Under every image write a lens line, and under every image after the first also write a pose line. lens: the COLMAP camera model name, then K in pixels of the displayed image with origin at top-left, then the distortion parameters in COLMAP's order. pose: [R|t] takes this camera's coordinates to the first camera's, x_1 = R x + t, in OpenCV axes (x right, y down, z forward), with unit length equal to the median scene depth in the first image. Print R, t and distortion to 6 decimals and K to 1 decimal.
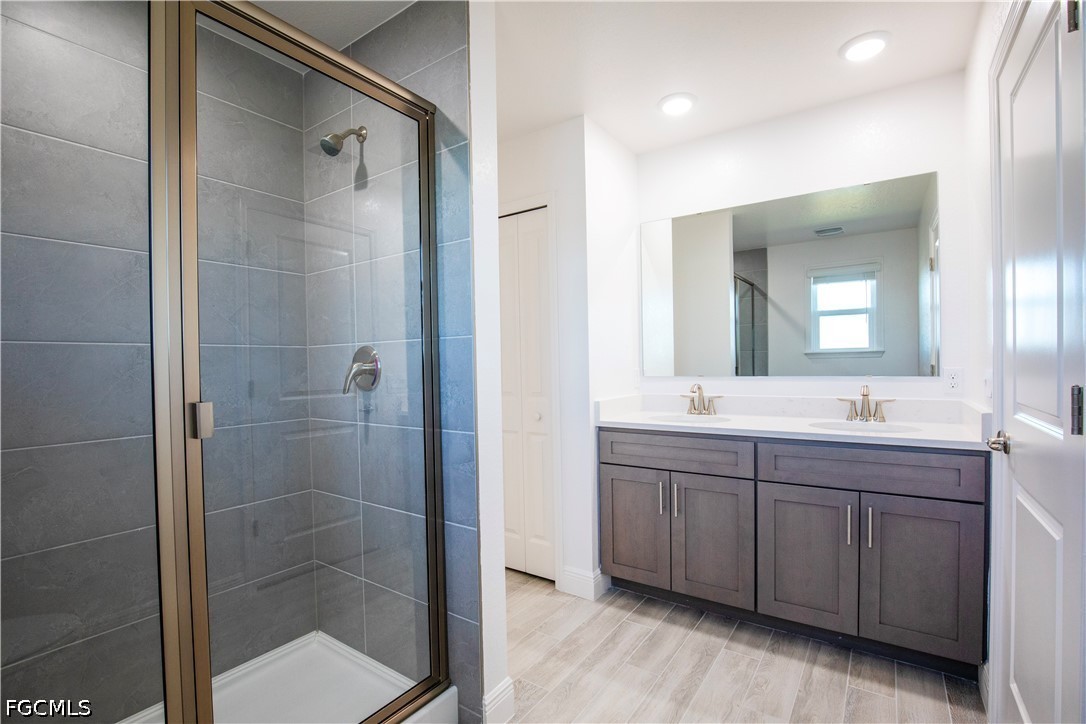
lens RADIAL K [[497.8, 0, 545.8], [0, 497.8, 367.3], [0, 0, 1]] dist [-0.031803, 0.002942]
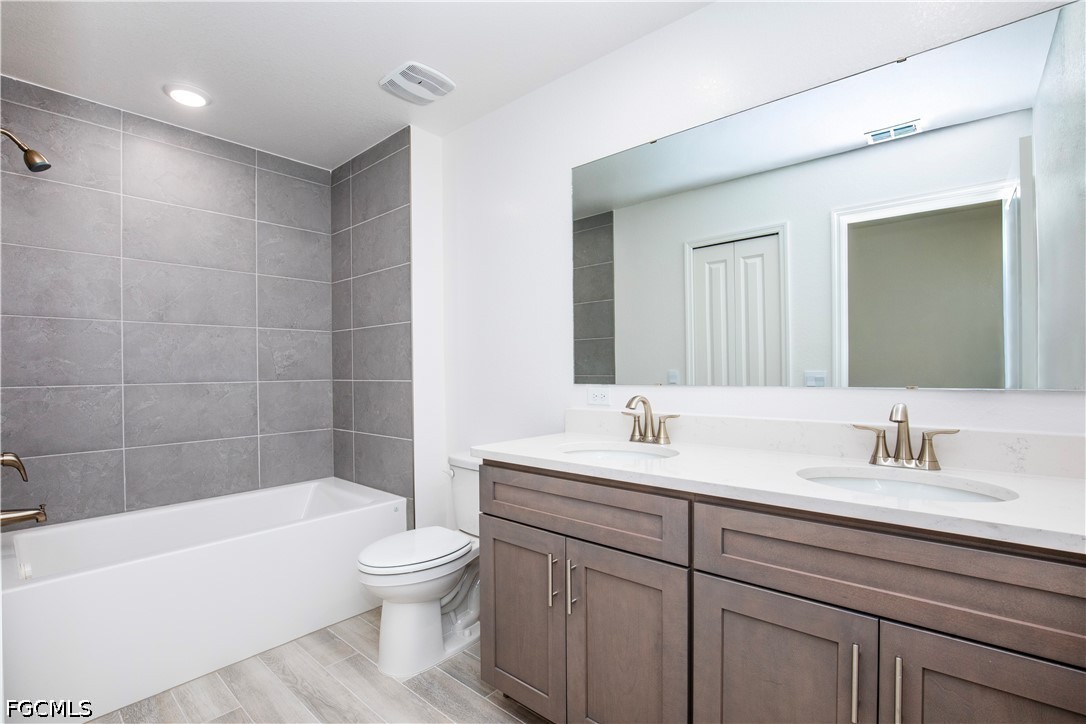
lens RADIAL K [[497.8, 0, 536.4], [0, 497.8, 362.9], [0, 0, 1]] dist [-0.031803, 0.002942]
pose [[0.994179, 0.009001, -0.107362, 0.362261], [-0.011582, 0.999658, -0.023445, 0.009221], [0.107114, 0.024552, 0.993944, 0.487805]]
